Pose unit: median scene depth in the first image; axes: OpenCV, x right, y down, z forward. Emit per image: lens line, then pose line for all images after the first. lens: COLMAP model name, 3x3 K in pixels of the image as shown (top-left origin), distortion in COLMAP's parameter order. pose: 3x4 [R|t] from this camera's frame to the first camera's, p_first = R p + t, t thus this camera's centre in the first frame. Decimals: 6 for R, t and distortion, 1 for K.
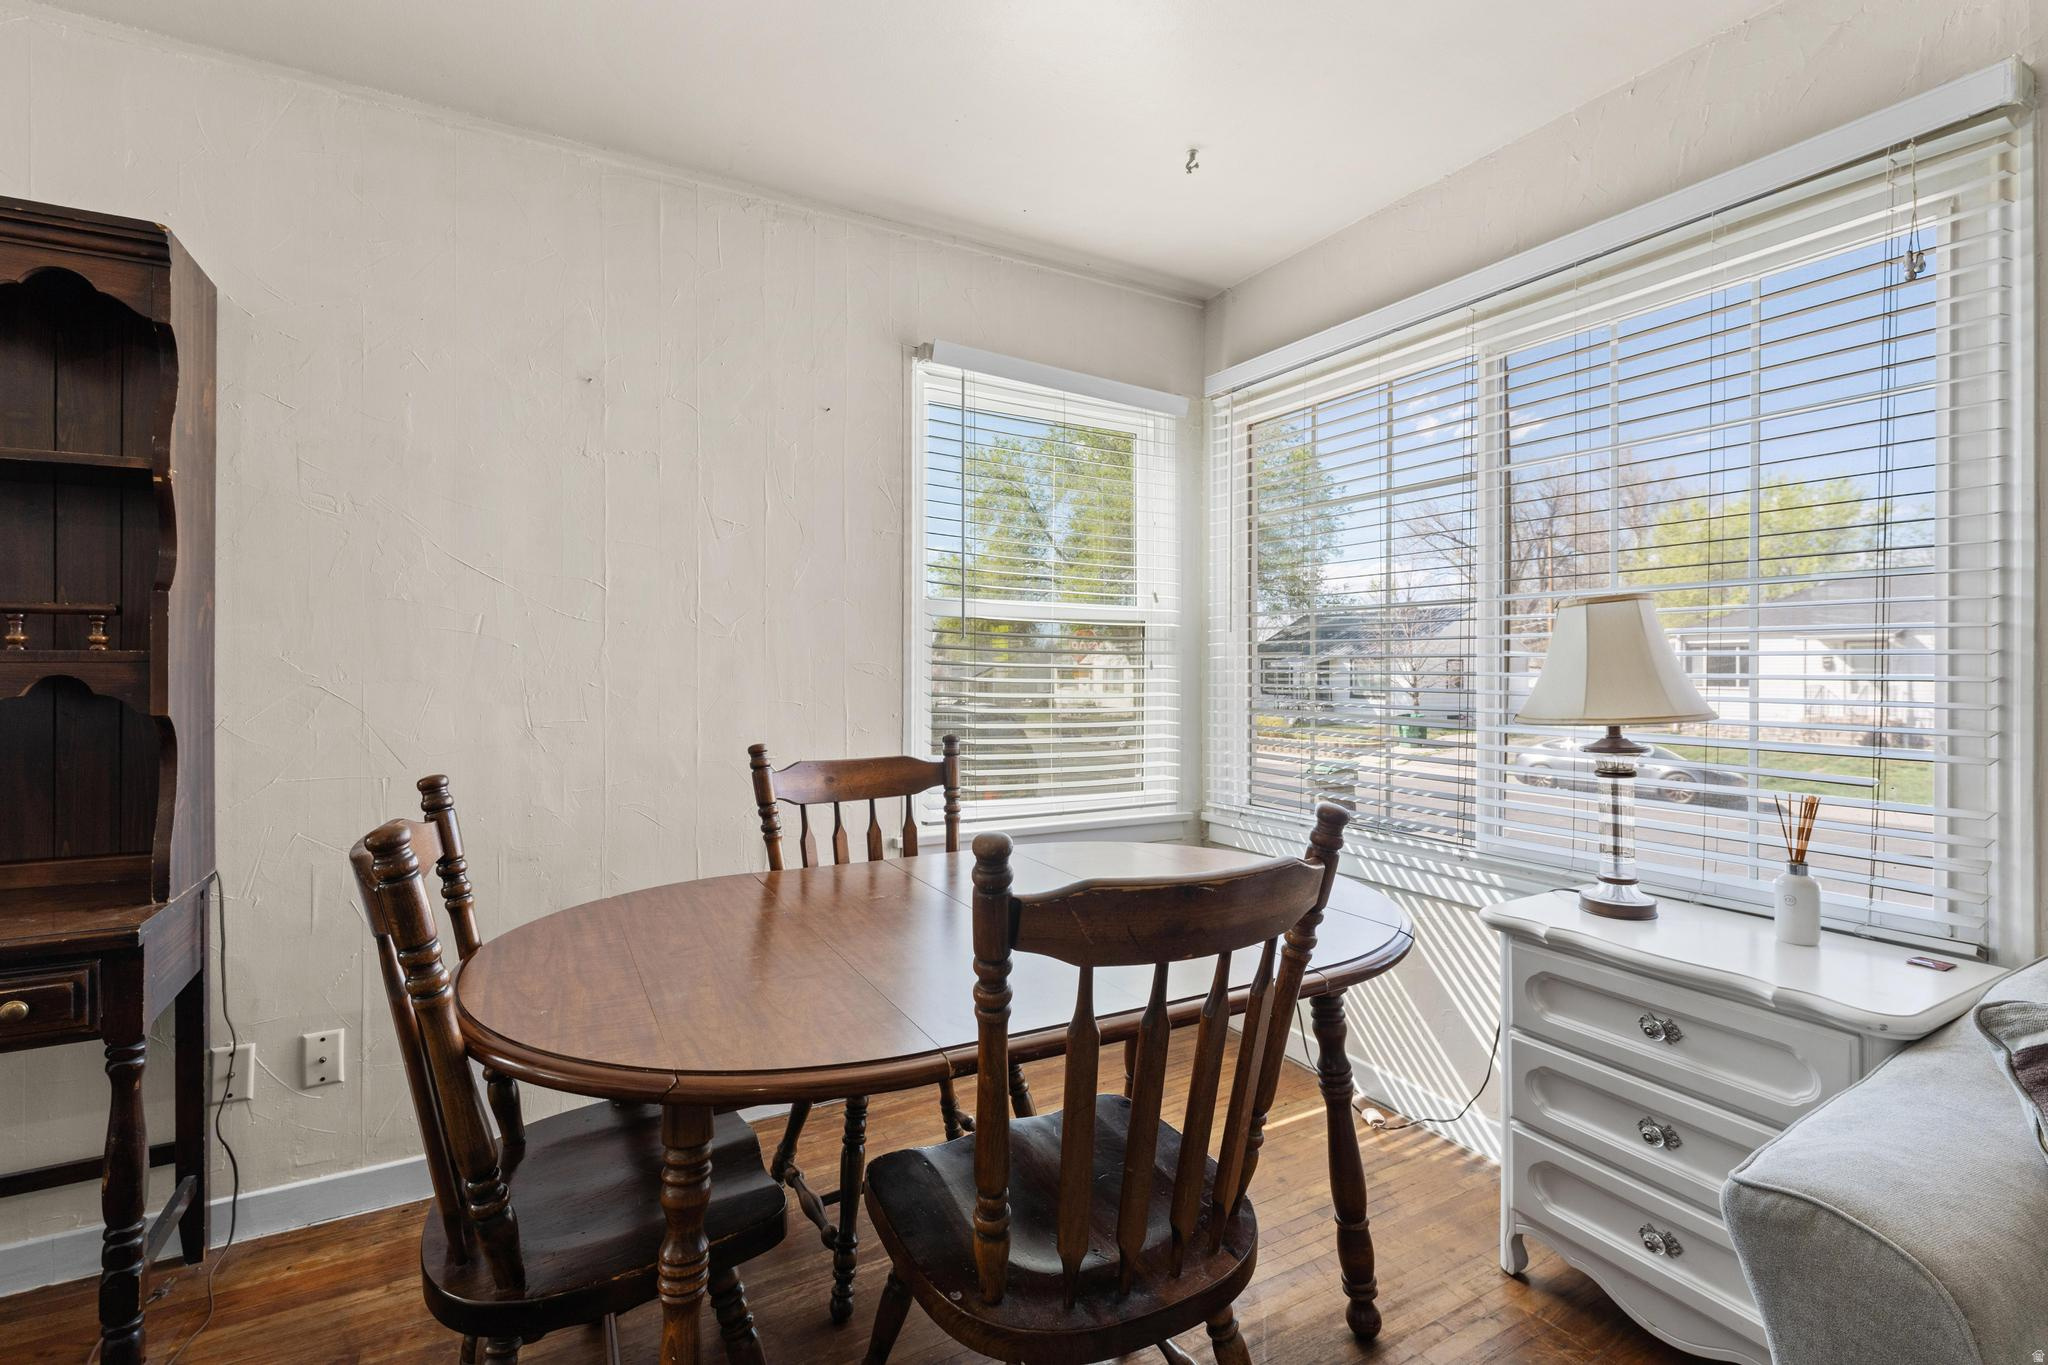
lens RADIAL K [[889.0, 0, 1024.0], [0, 889.0, 682.5], [0, 0, 1]] dist [-0.000120, -0.014112]
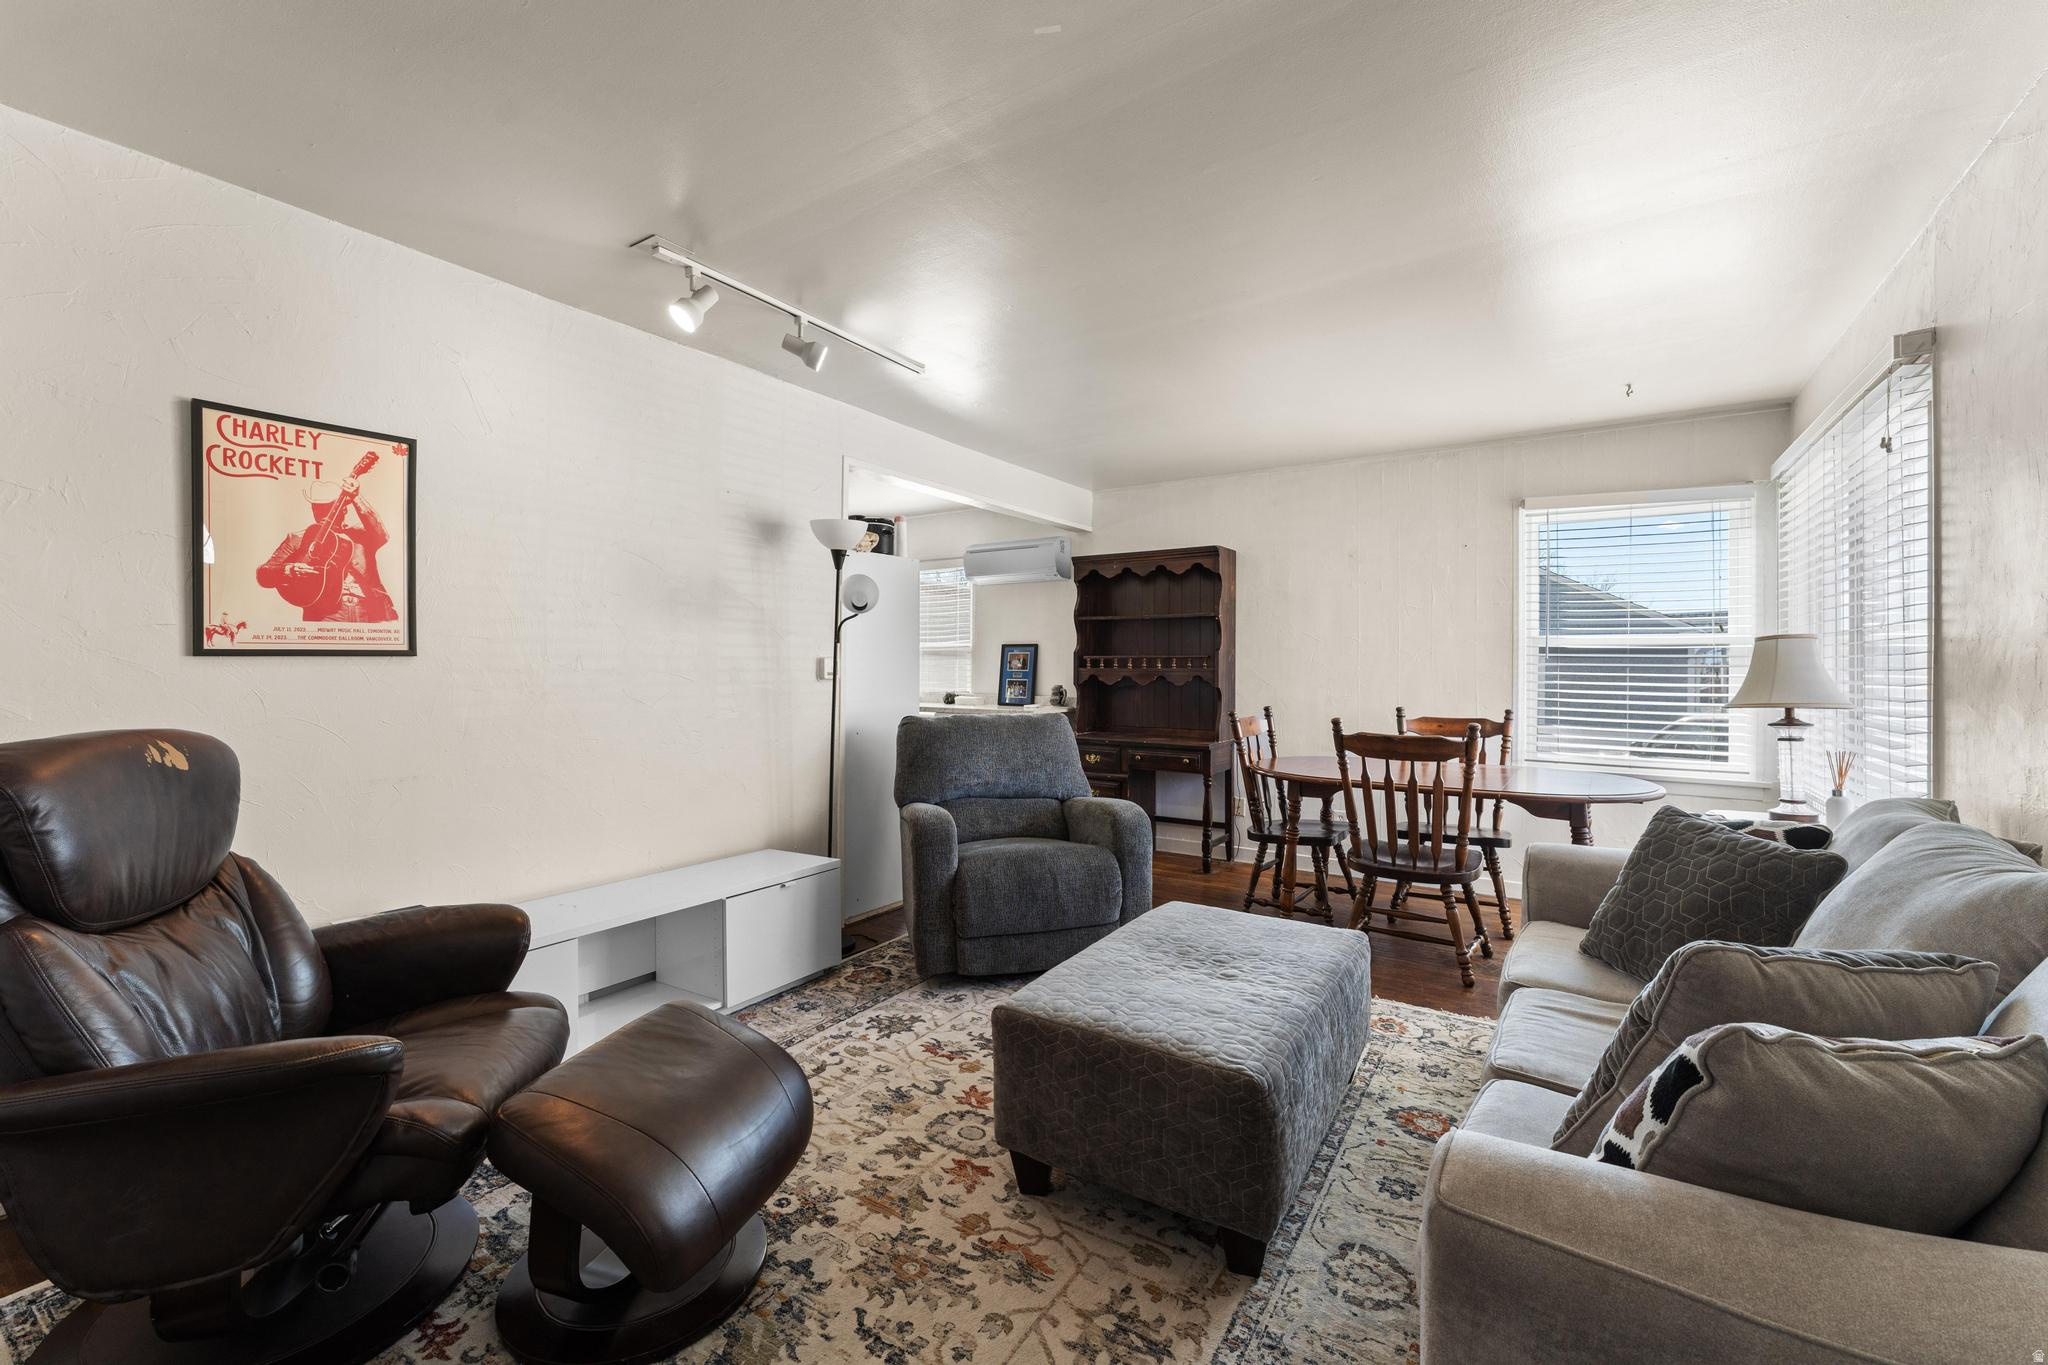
lens RADIAL K [[850.2, 0, 1028.3], [0, 850.2, 669.0], [0, 0, 1]] dist [0.000136, -0.000162]
pose [[0.450203, 0.000045, -0.892926, 1.461085], [-0.016540, 0.999829, -0.008288, 0.005496], [0.892773, 0.018500, 0.450127, -1.027464]]
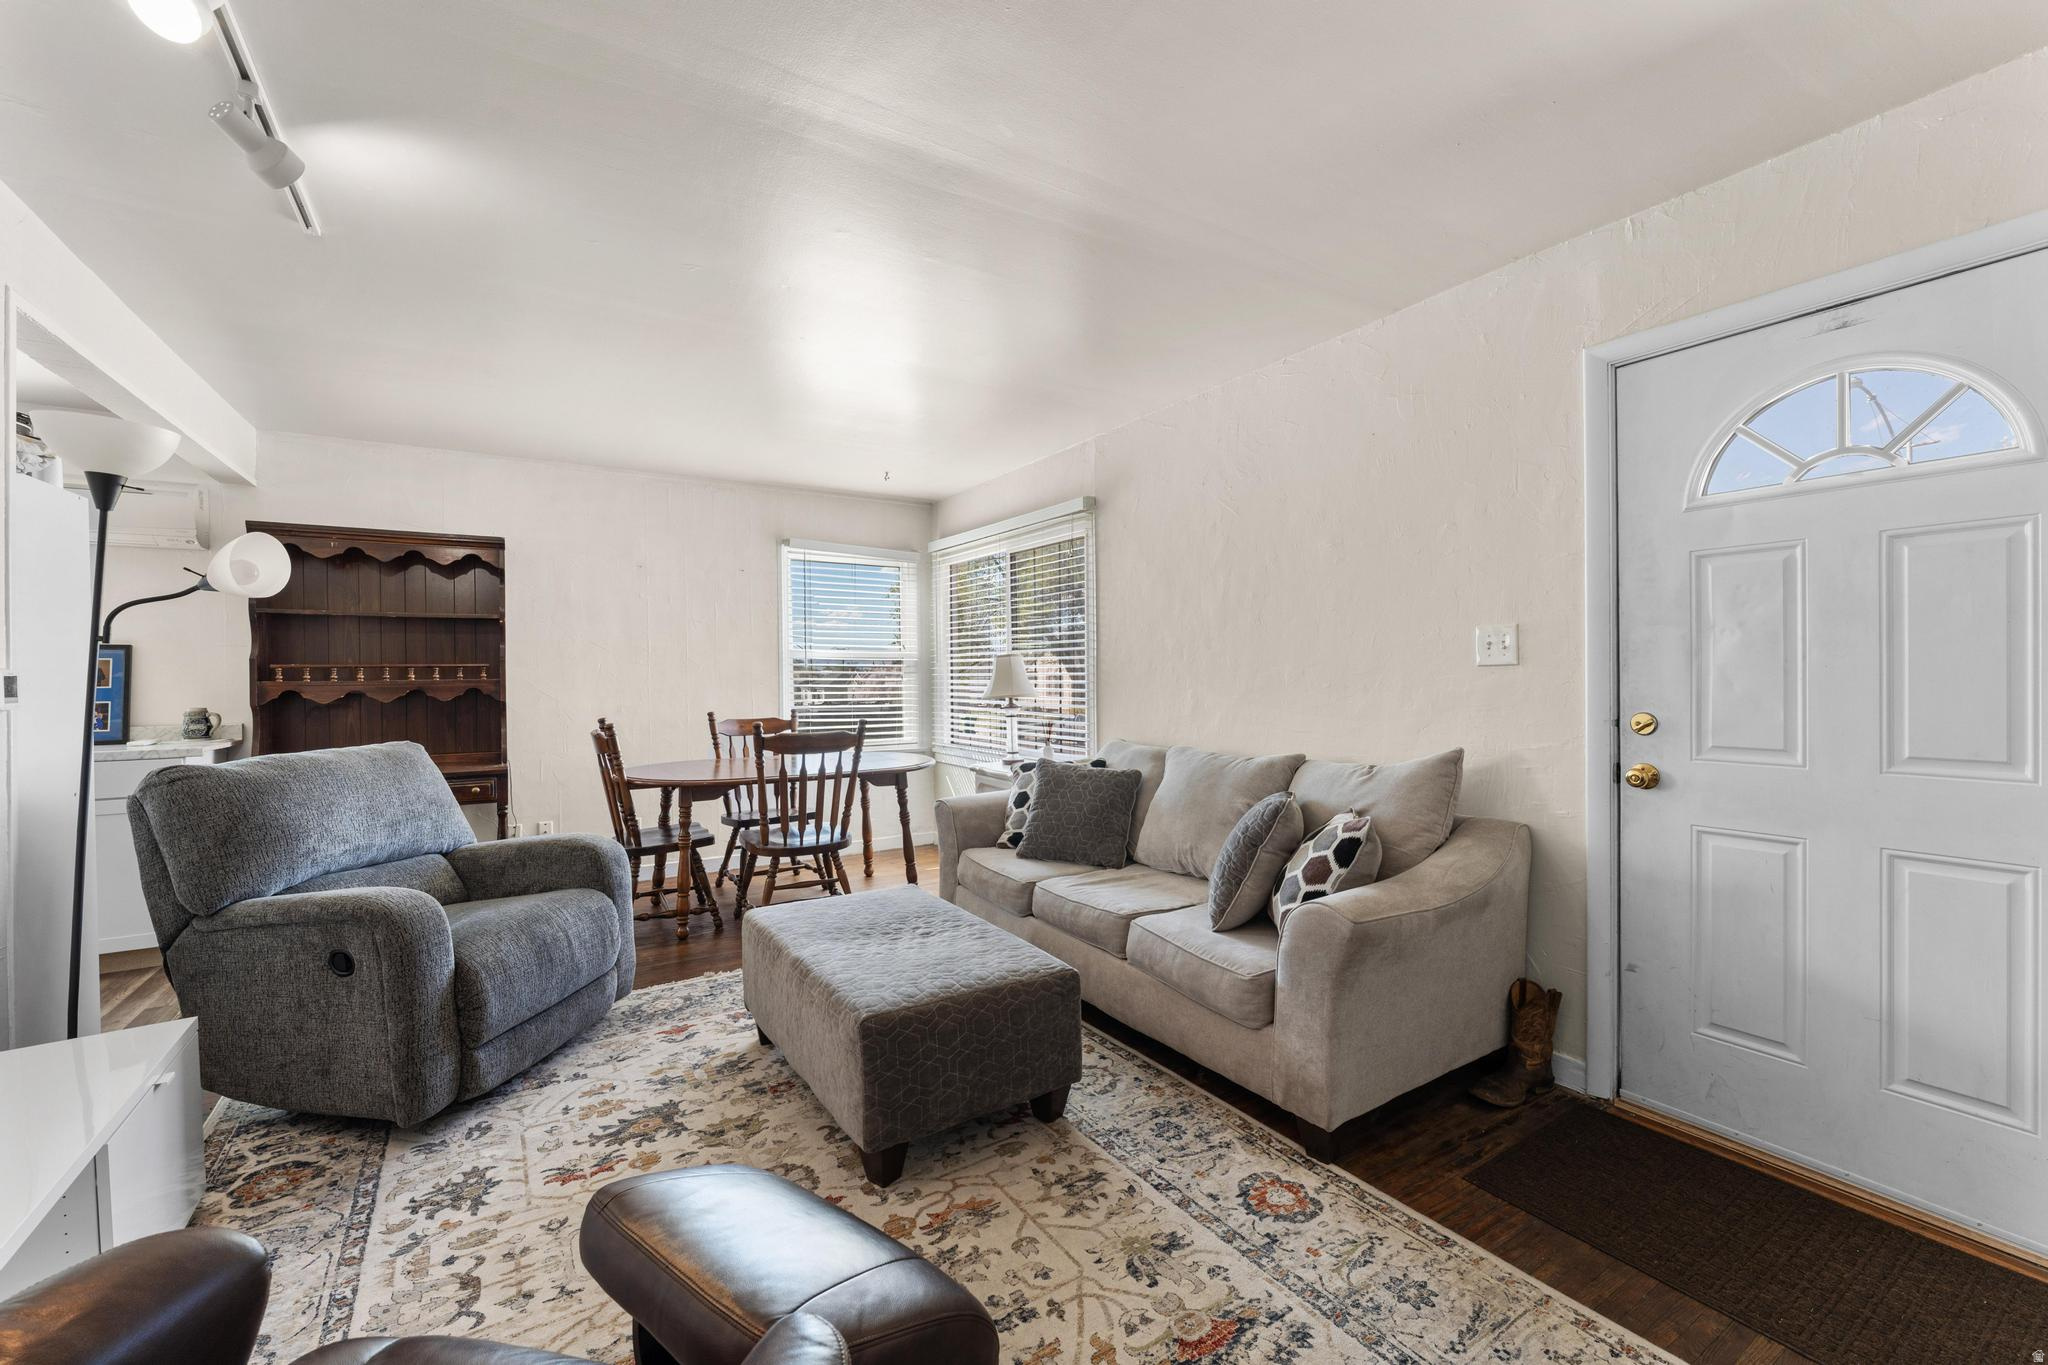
lens RADIAL K [[828.6, 0, 1024.0], [0, 828.6, 682.5], [0, 0, 1]] dist [-0.000052, -0.000563]
pose [[0.999206, -0.010537, 0.038417, 0.598661], [0.010689, 0.999936, -0.003748, 0.004024], [-0.038375, 0.004156, 0.999255, -1.667270]]
